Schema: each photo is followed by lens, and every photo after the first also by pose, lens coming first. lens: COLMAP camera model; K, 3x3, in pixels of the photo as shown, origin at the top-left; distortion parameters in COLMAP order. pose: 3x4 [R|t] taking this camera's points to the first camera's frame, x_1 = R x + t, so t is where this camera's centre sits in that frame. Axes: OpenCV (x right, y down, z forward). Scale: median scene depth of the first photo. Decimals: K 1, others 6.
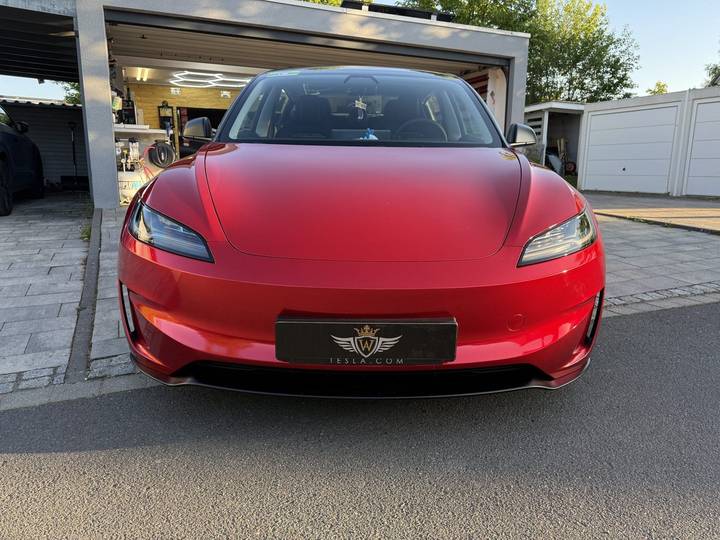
lens RADIAL K [[515.4, 0, 356.7], [0, 515.4, 267.7], [0, 0, 1]] dist [0.011181, -0.002181]
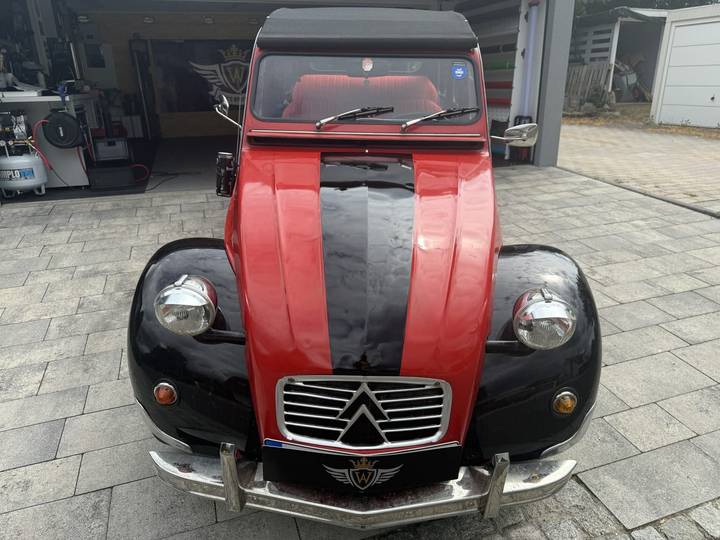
lens RADIAL K [[515.4, 0, 356.7], [0, 515.4, 267.7], [0, 0, 1]] dist [0.011181, -0.002181]
pose [[0.994220, 0.010520, -0.106842, 0.142423], [0.006500, 0.987462, 0.157722, -0.138679], [0.107162, -0.157505, 0.981687, 0.274620]]
